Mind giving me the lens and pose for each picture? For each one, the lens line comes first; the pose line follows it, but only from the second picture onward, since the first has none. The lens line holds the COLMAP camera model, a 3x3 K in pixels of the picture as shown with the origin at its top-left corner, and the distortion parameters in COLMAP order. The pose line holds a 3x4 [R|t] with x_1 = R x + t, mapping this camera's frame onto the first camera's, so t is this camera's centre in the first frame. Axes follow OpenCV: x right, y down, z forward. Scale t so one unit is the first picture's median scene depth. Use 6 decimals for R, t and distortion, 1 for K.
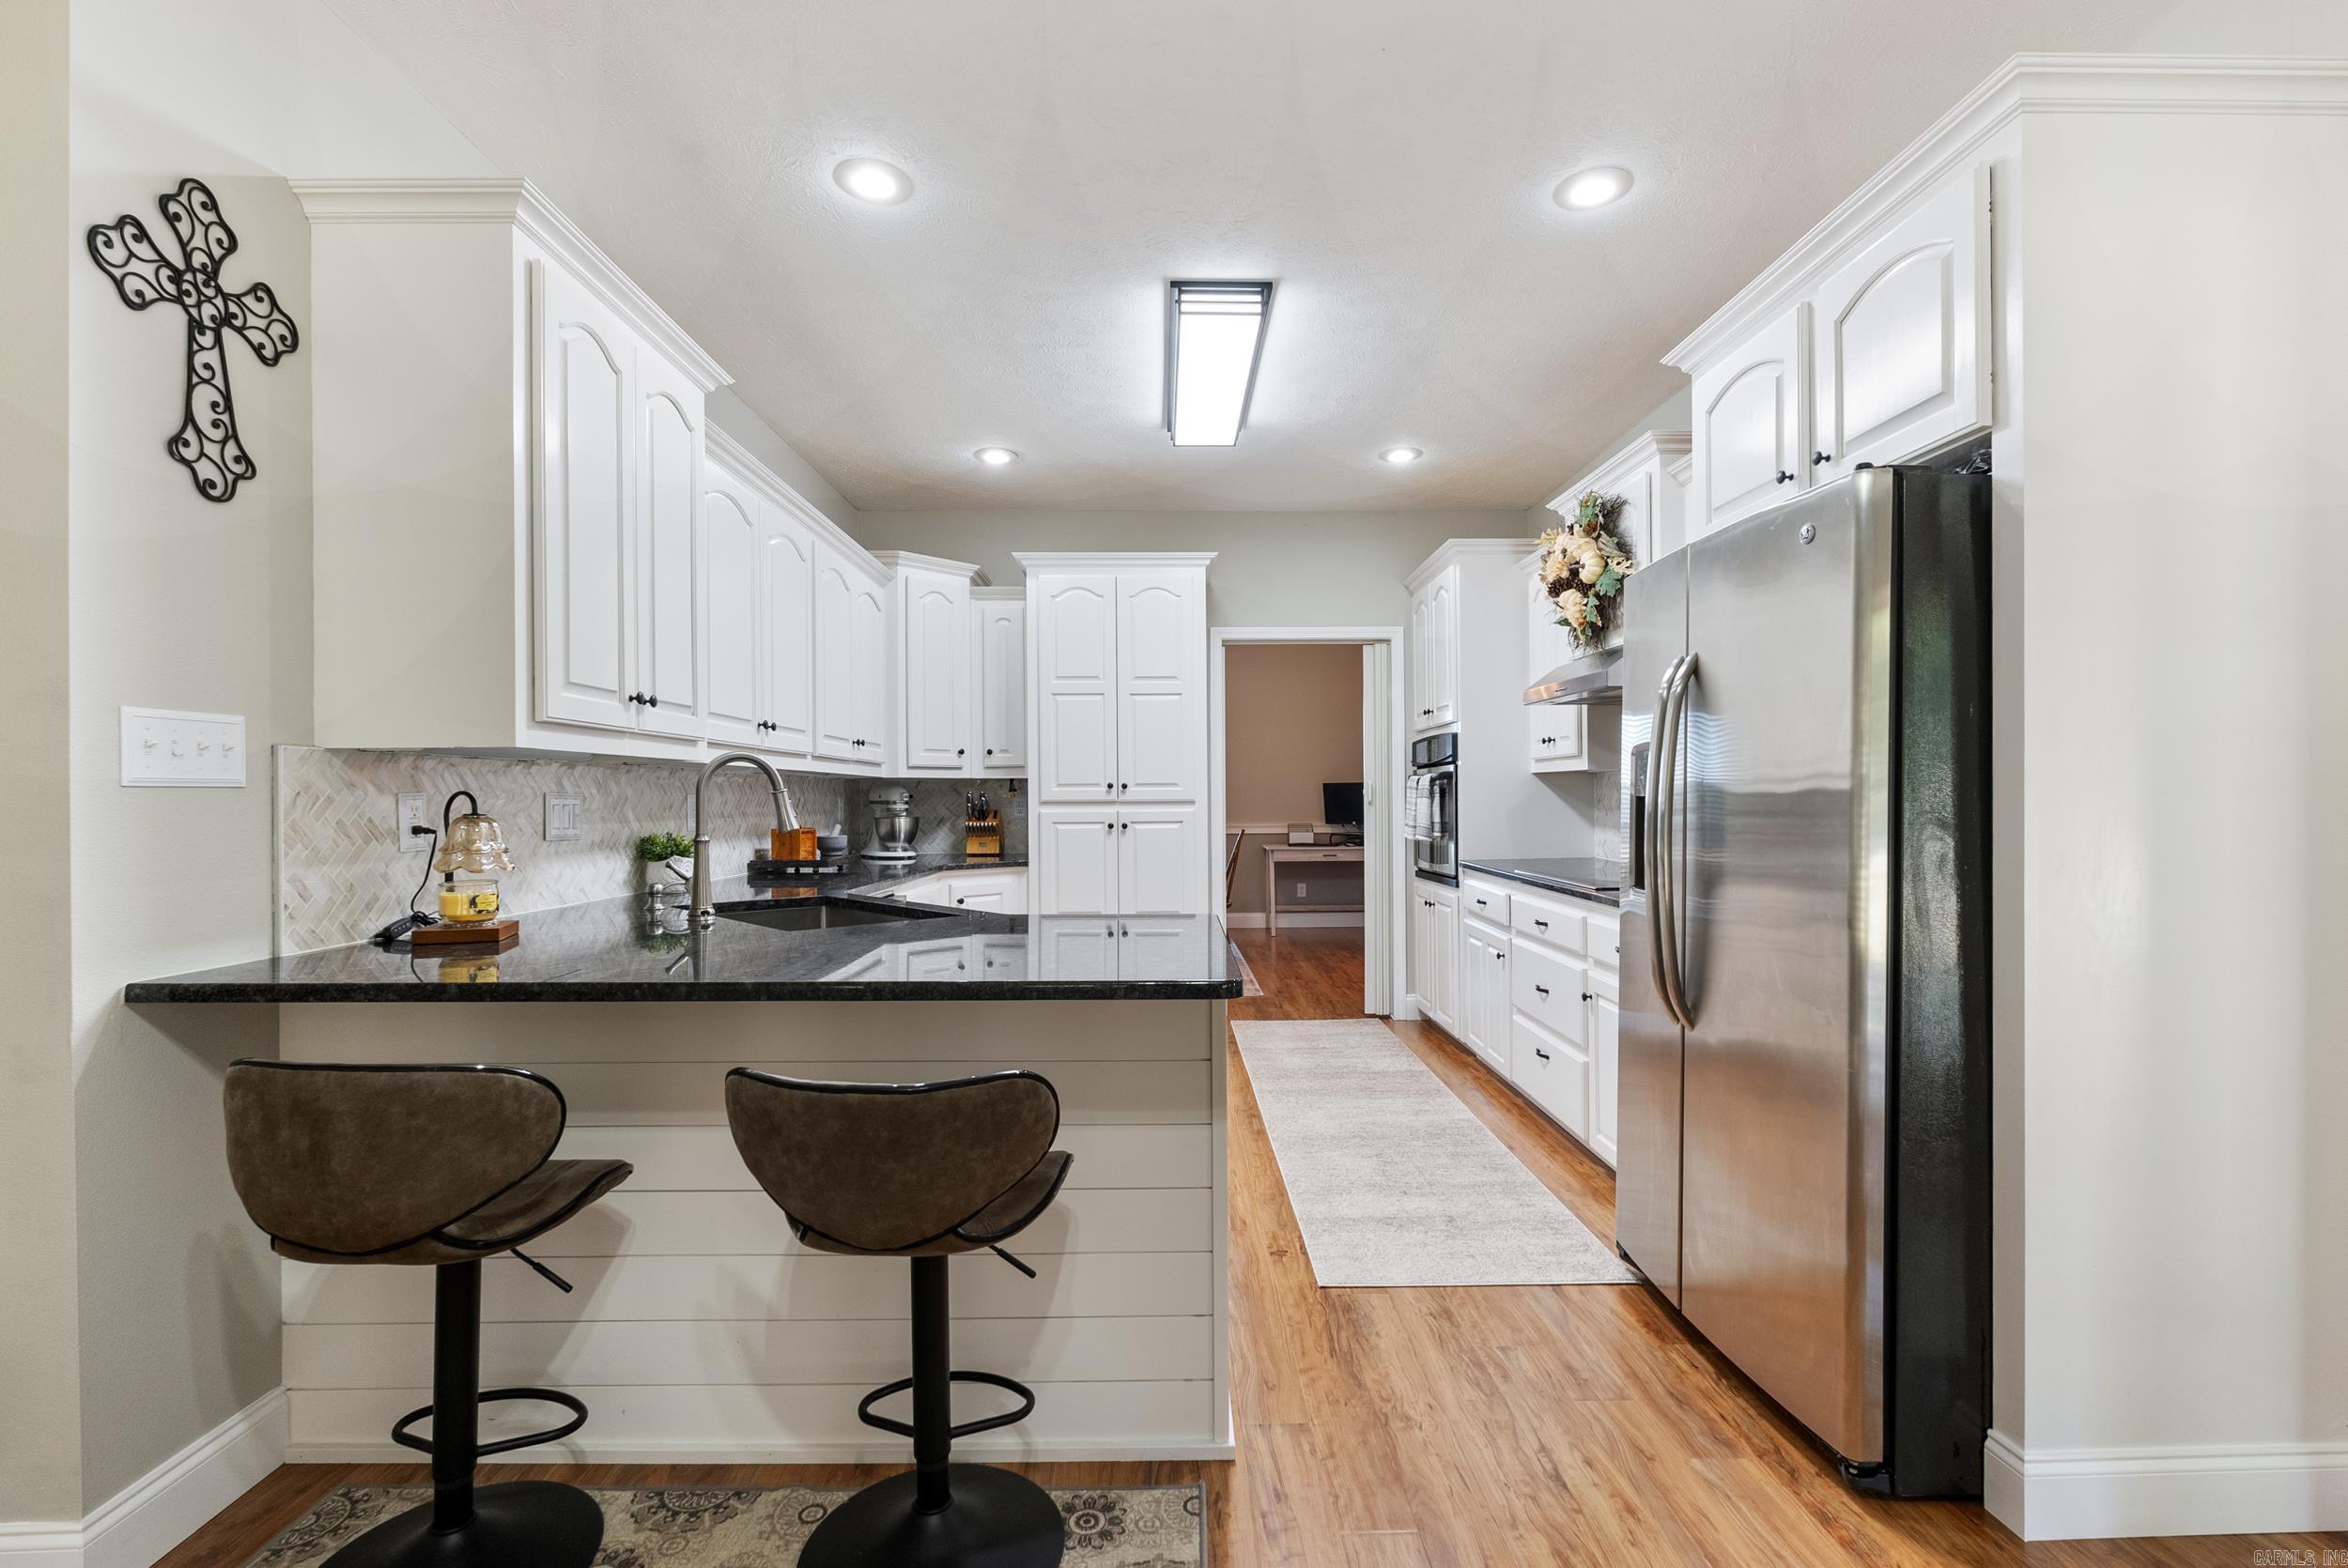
lens RADIAL K [[1043.7, 0, 1181.2], [0, 1043.7, 785.8], [0, 0, 1]] dist [0.001893, 0.000556]
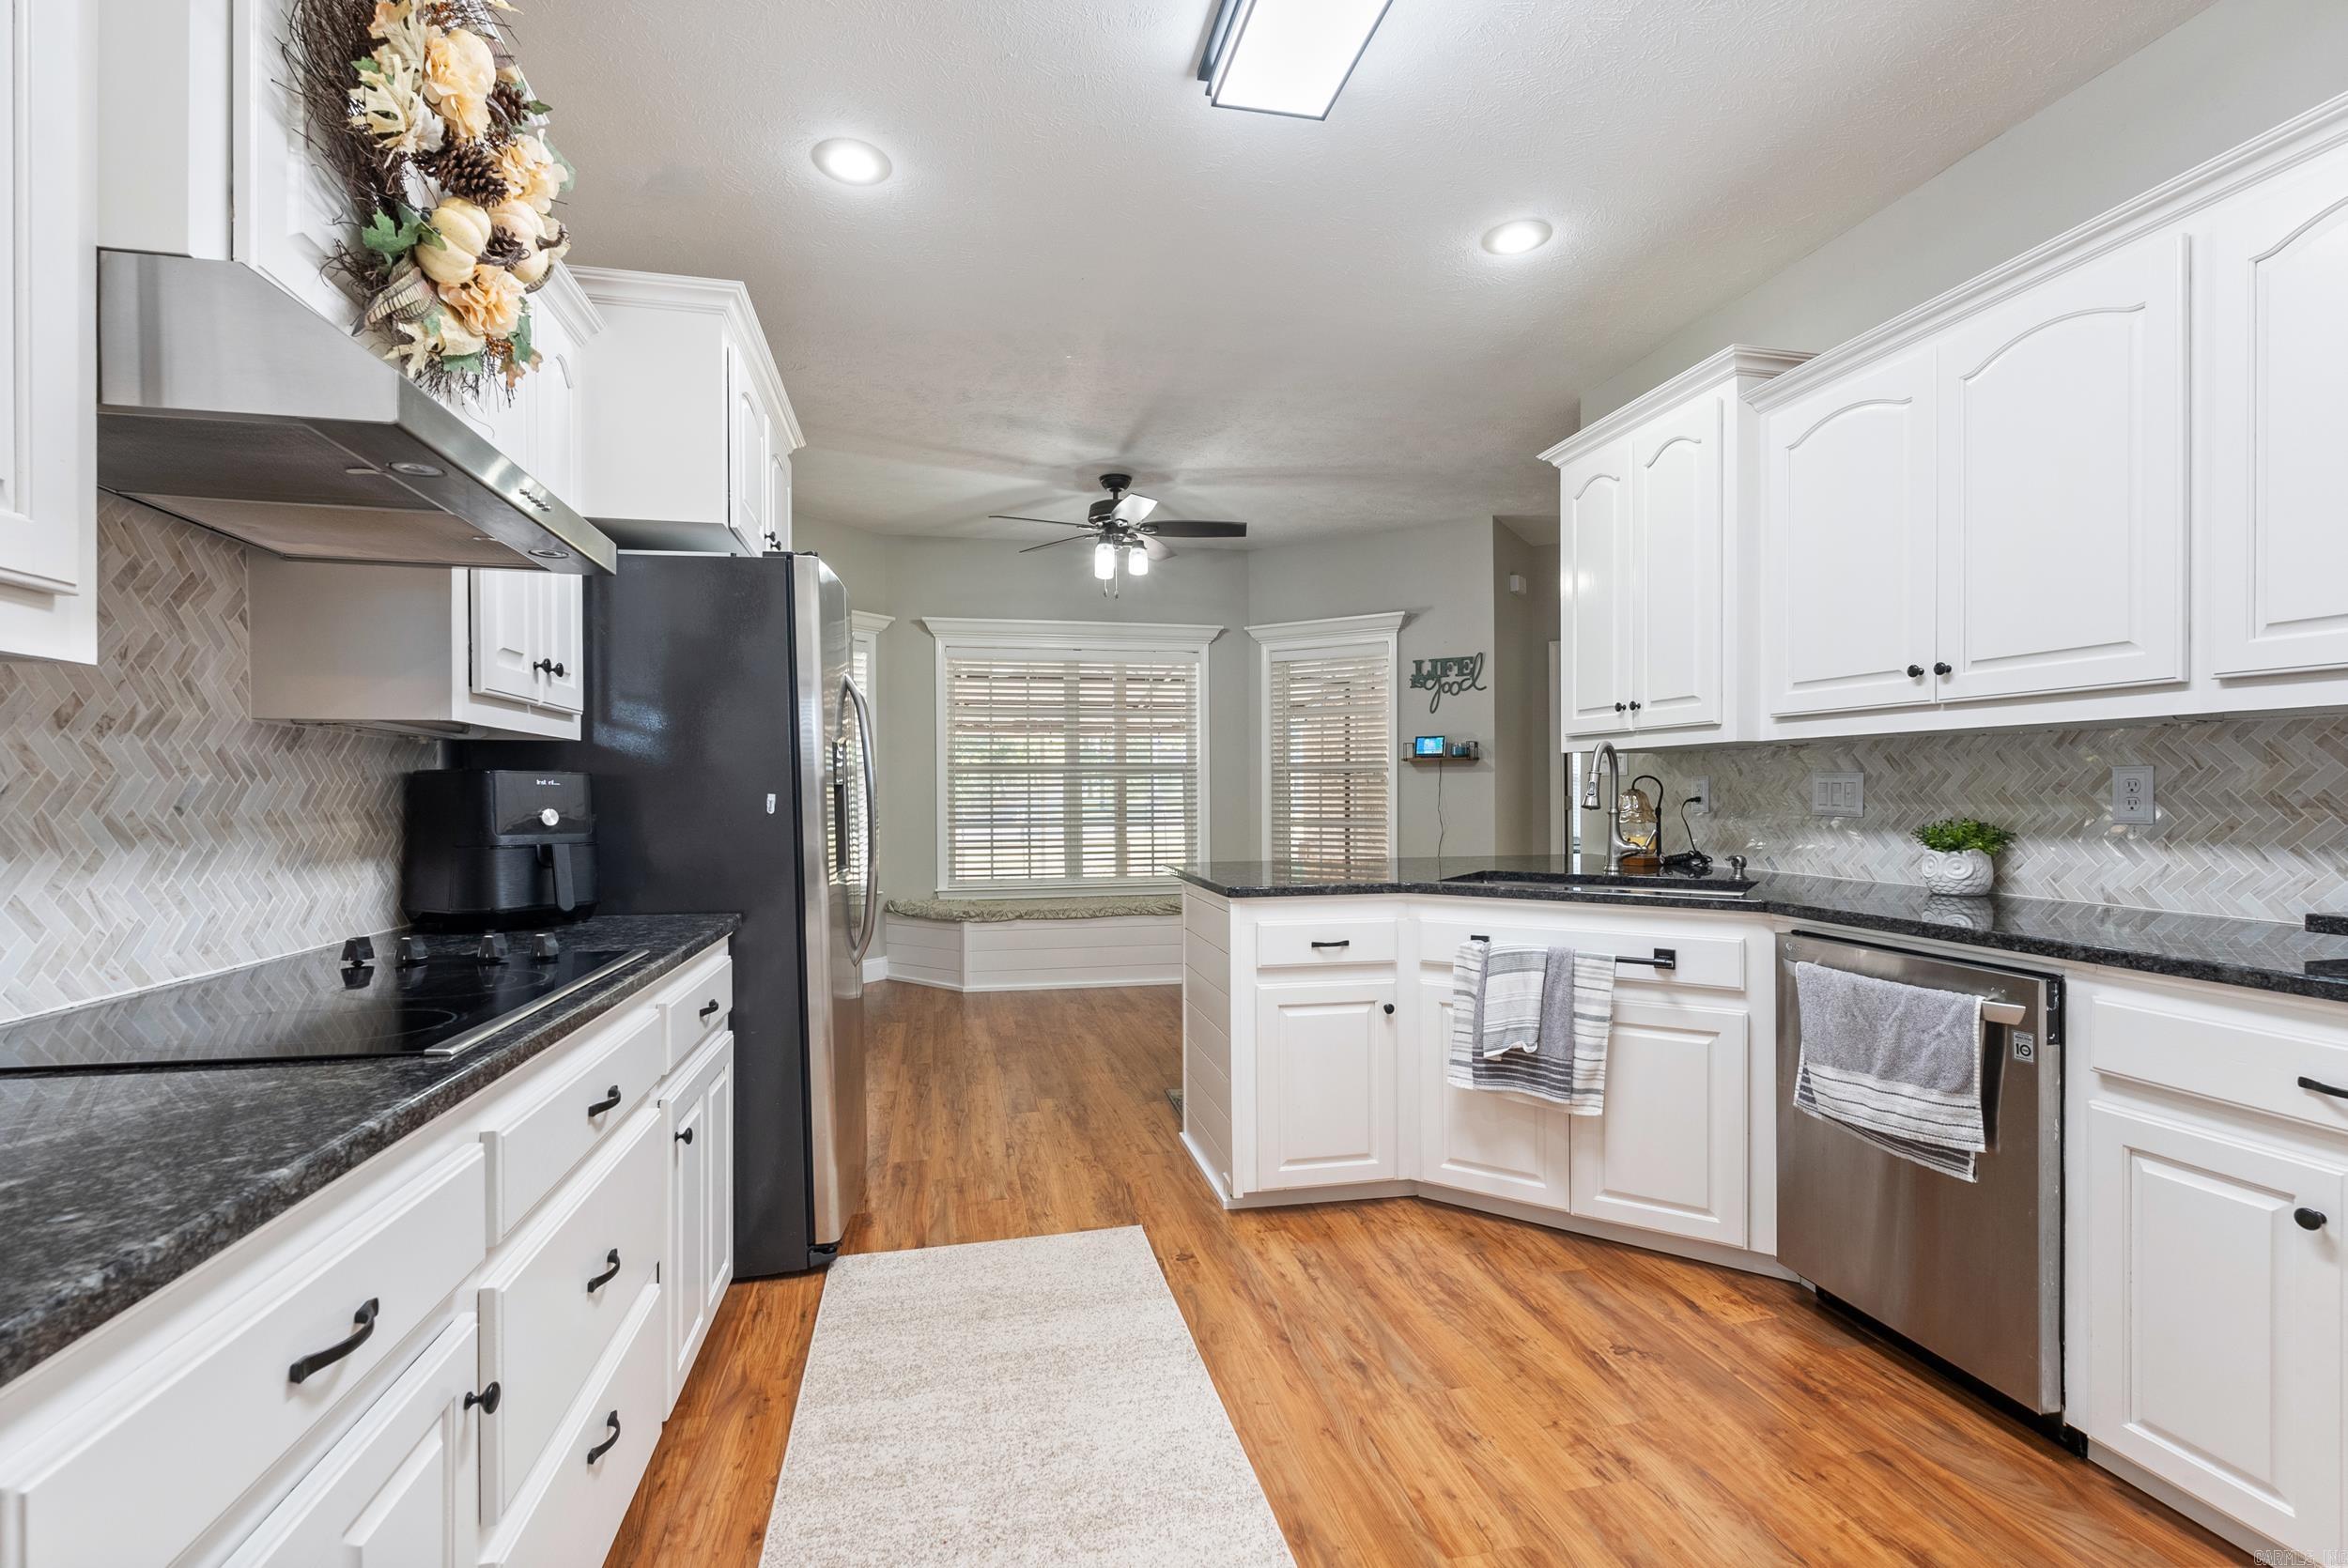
lens RADIAL K [[1048.0, 0, 1169.4], [0, 1048.0, 807.1], [0, 0, 1]] dist [-0.003788, 0.000175]
pose [[-0.981865, 0.012713, -0.189157, 0.169840], [0.012046, 0.999917, 0.004672, 0.017823], [0.189201, 0.002309, -0.981936, 1.159313]]
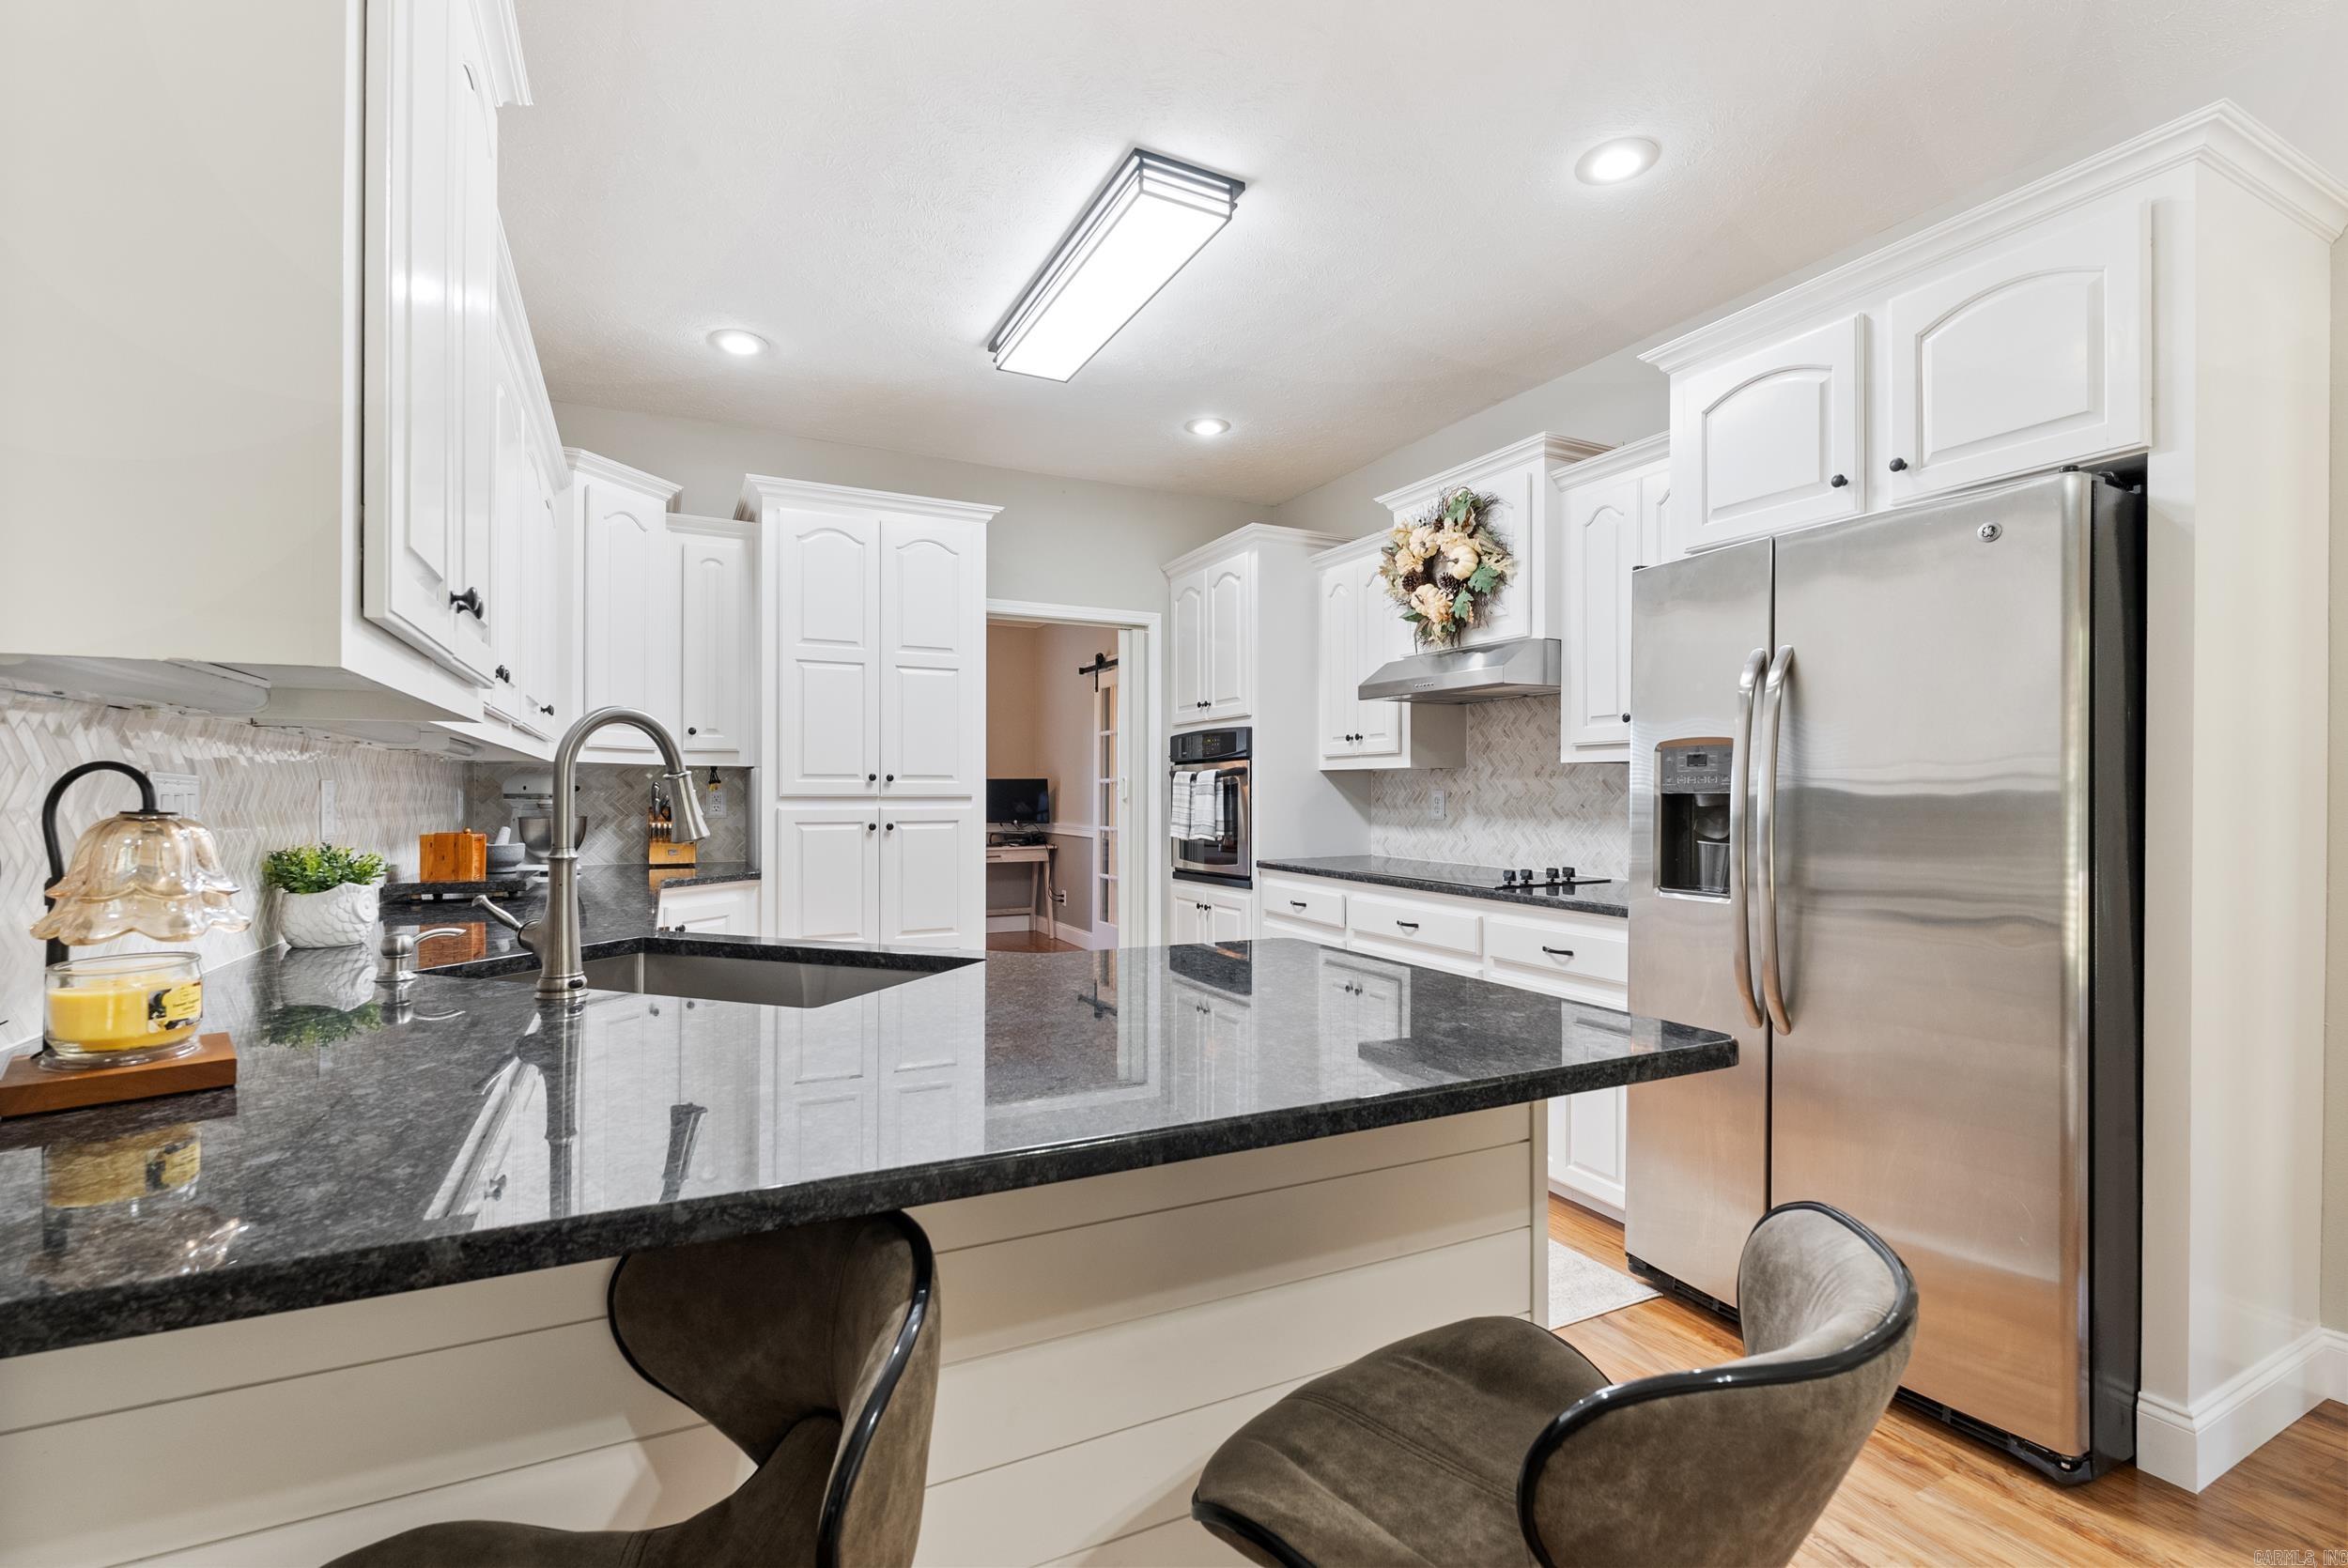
lens RADIAL K [[1035.0, 0, 1177.9], [0, 1035.0, 778.8], [0, 0, 1]] dist [-0.004101, 0.000229]
pose [[0.900903, 0.013476, 0.433811, -0.217240], [-0.011349, 0.999908, -0.007493, 0.004899], [-0.433871, 0.001828, 0.900973, 0.184499]]
